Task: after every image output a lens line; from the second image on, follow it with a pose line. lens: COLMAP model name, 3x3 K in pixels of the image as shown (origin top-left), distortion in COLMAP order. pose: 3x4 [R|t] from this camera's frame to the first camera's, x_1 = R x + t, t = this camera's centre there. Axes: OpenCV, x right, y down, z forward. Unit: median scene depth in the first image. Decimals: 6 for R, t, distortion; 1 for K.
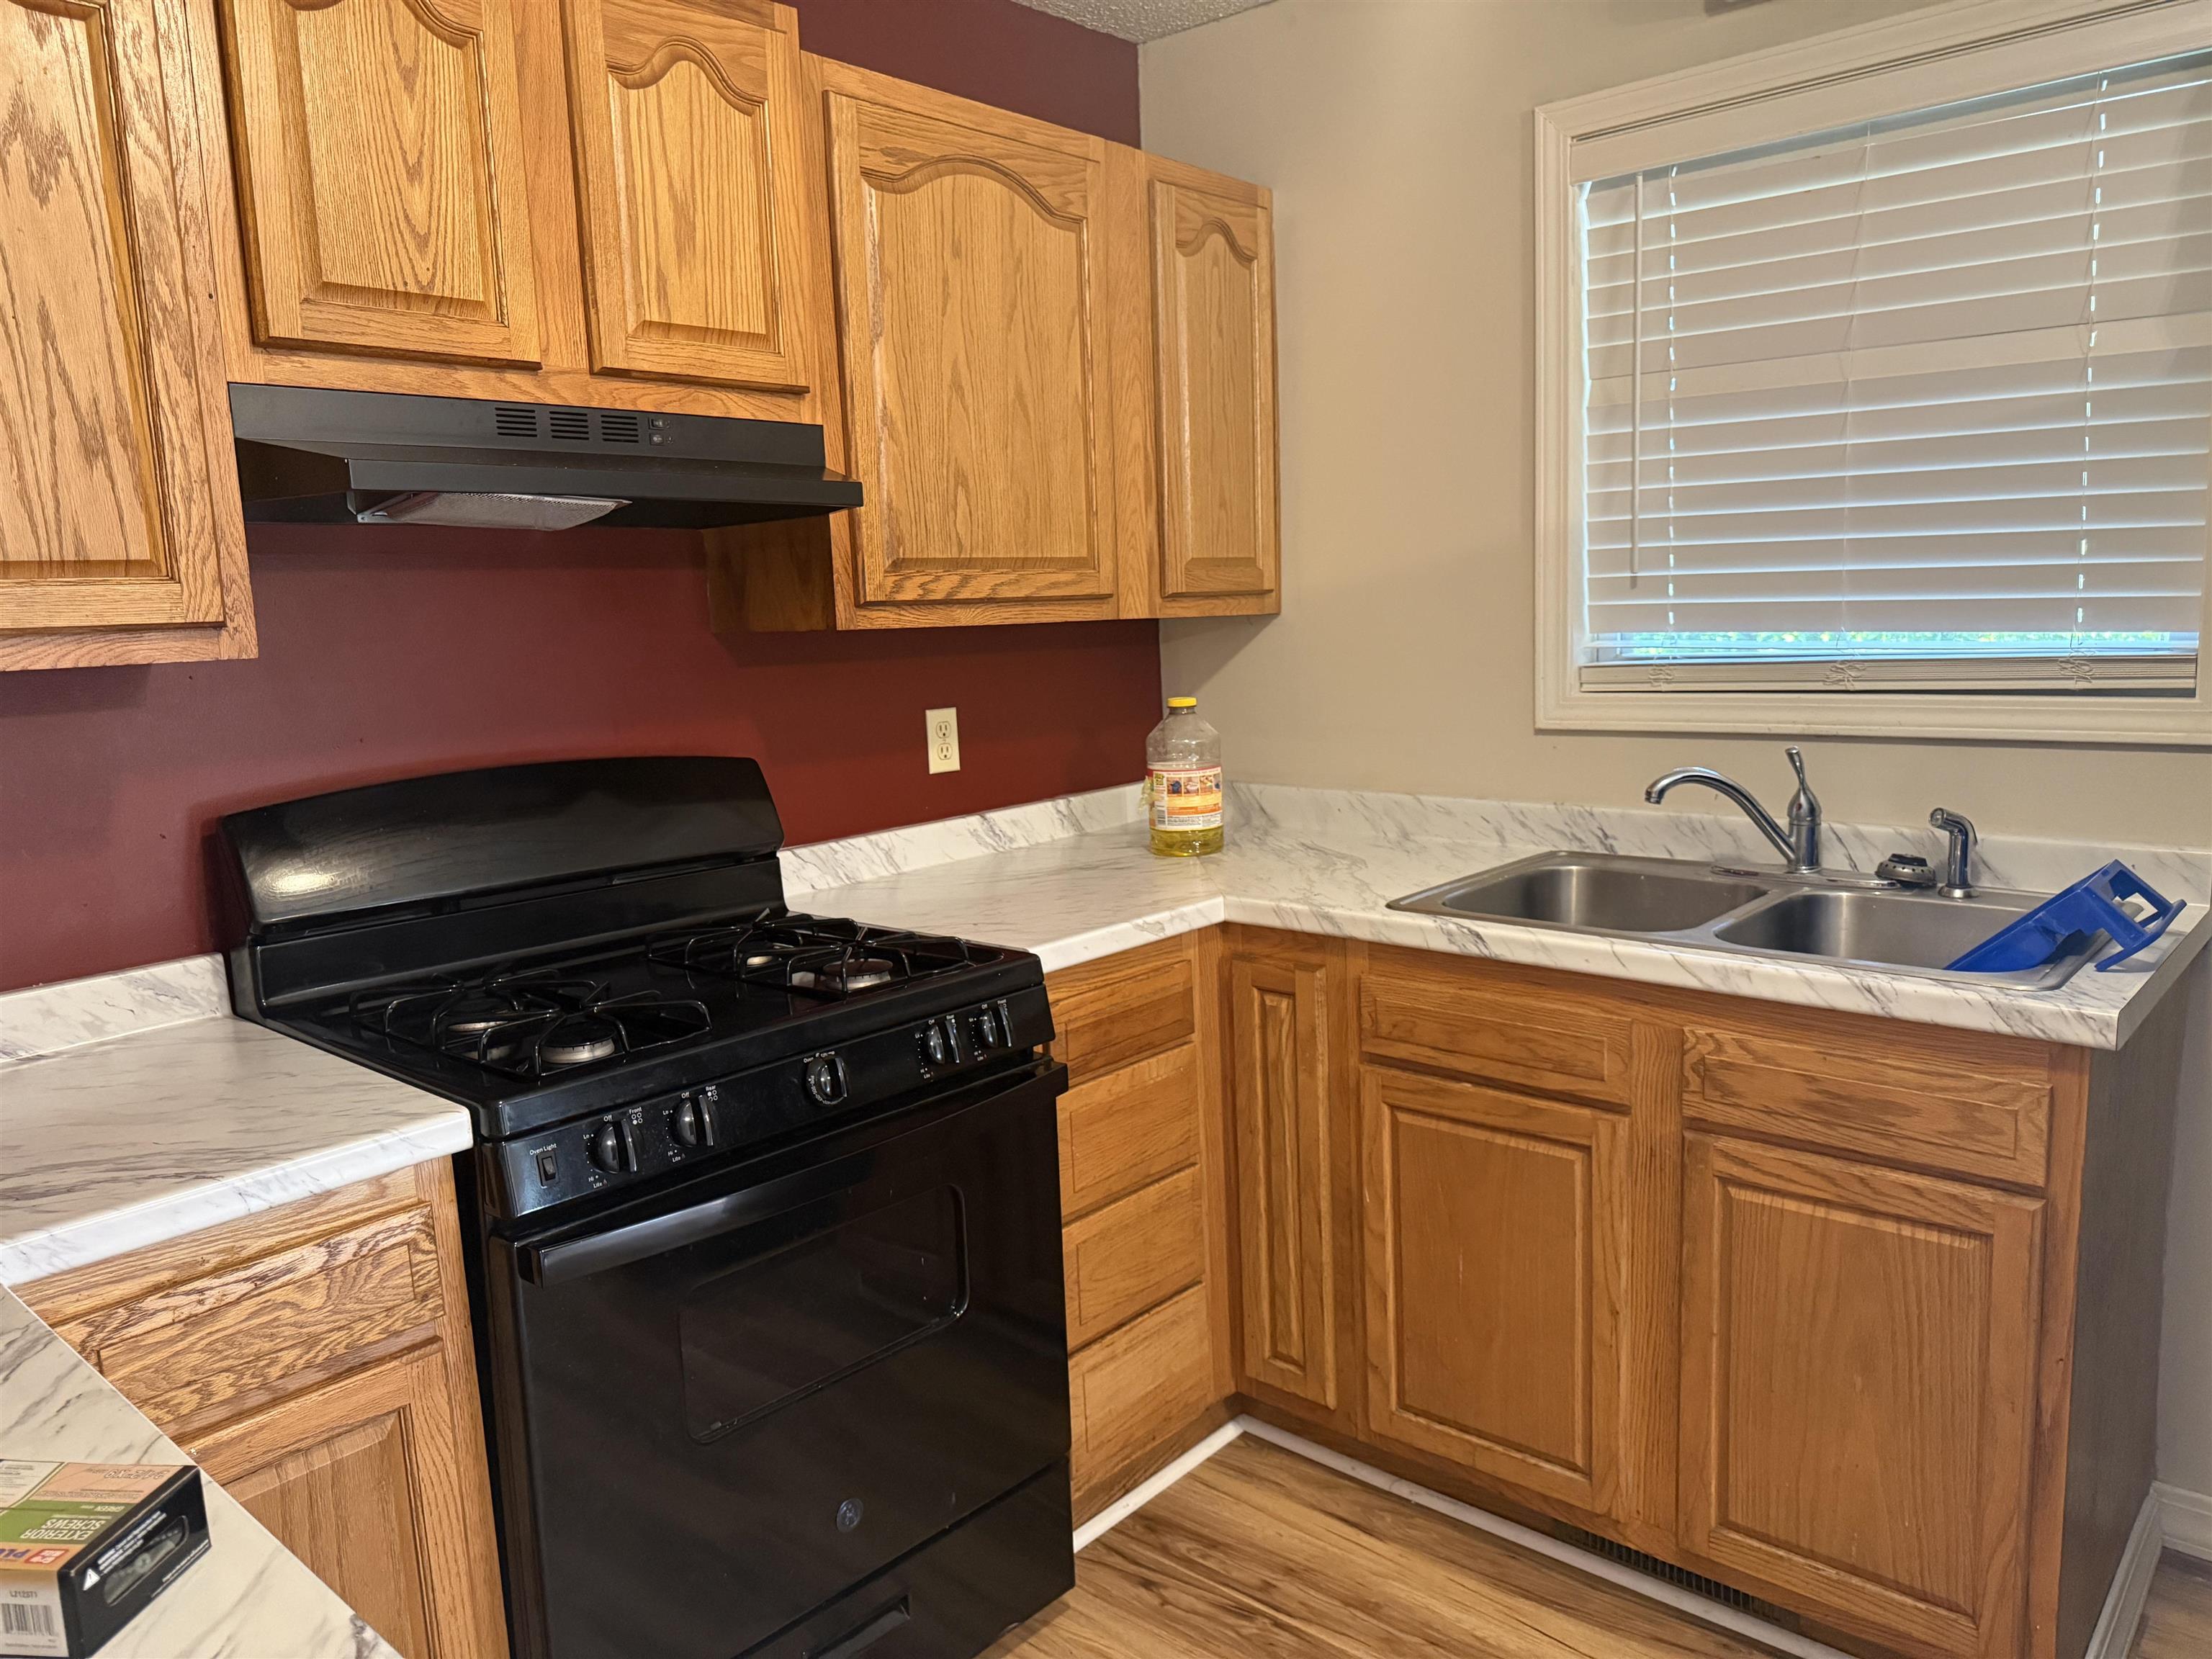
lens RADIAL K [[1572.3, 0, 1104.8], [0, 1572.3, 843.0], [0, 0, 1]] dist [0.074904, 0.000942]
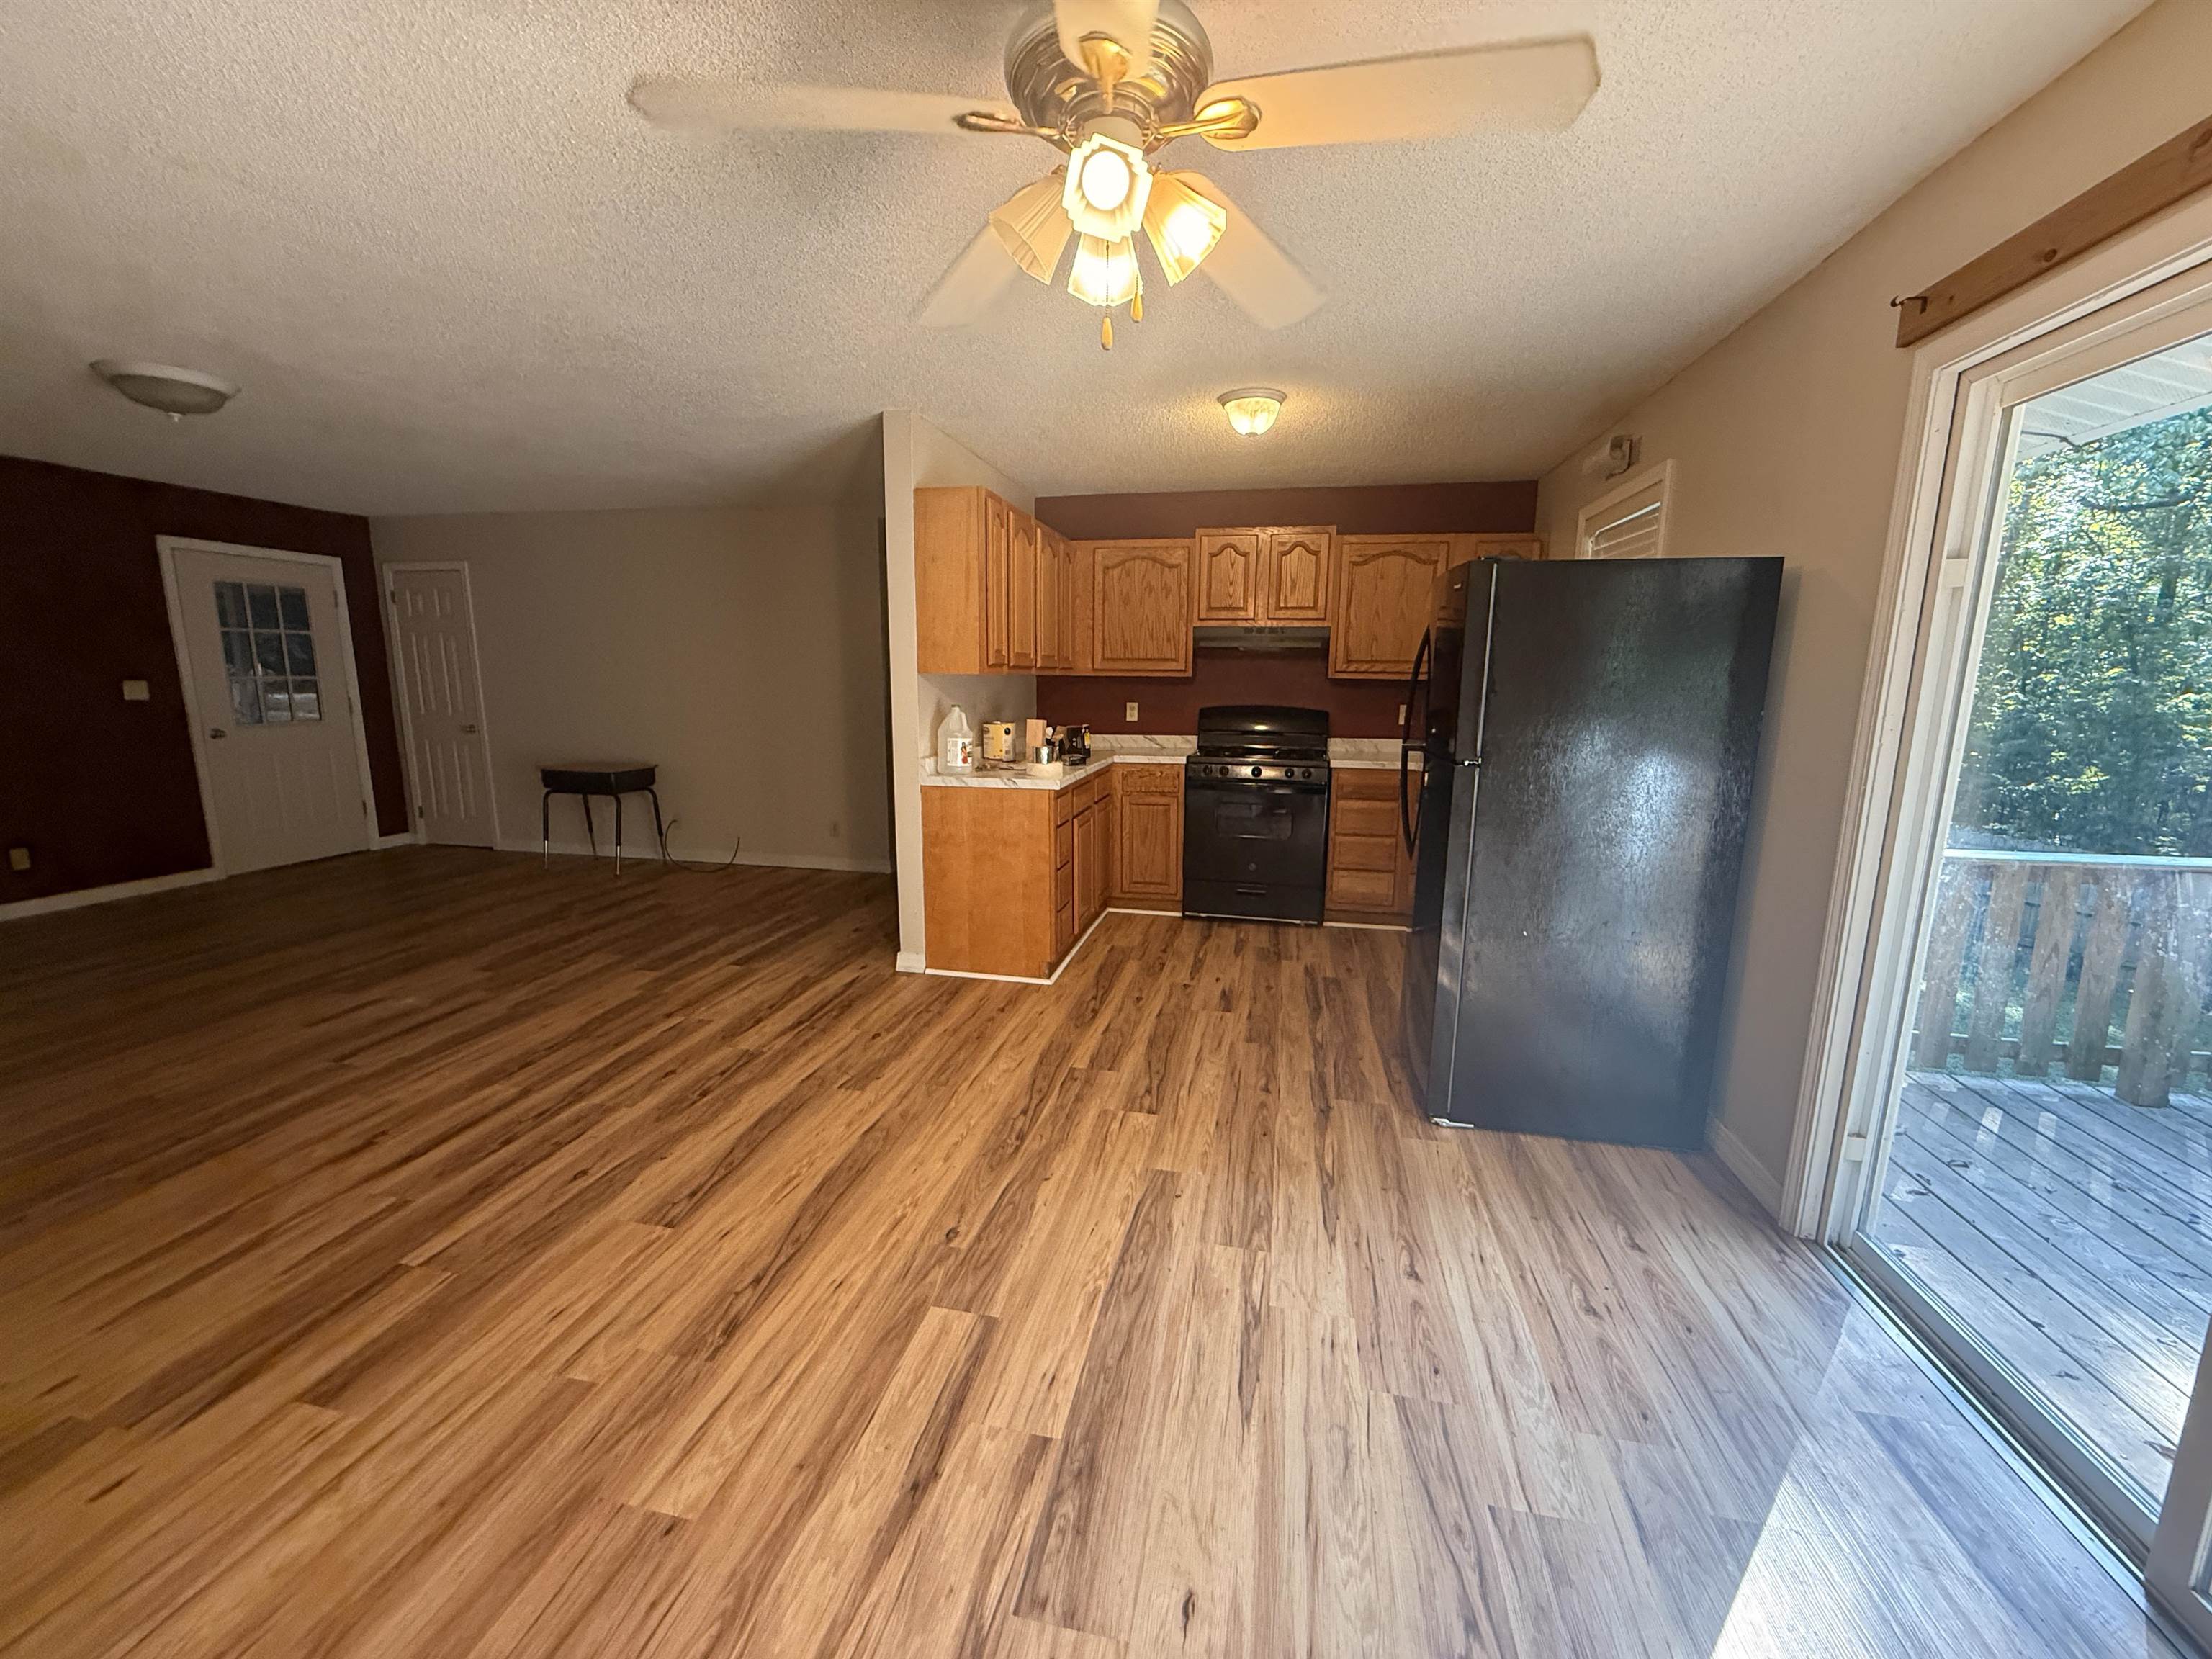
lens RADIAL K [[885.8, 0, 1104.8], [0, 885.8, 828.6], [0, 0, 1]] dist [0.000242, 0.000159]
pose [[0.496584, 0.190440, -0.846839, 1.526417], [-0.165015, 0.978554, 0.123297, 0.054094], [0.852159, 0.078513, 0.517360, -0.601088]]
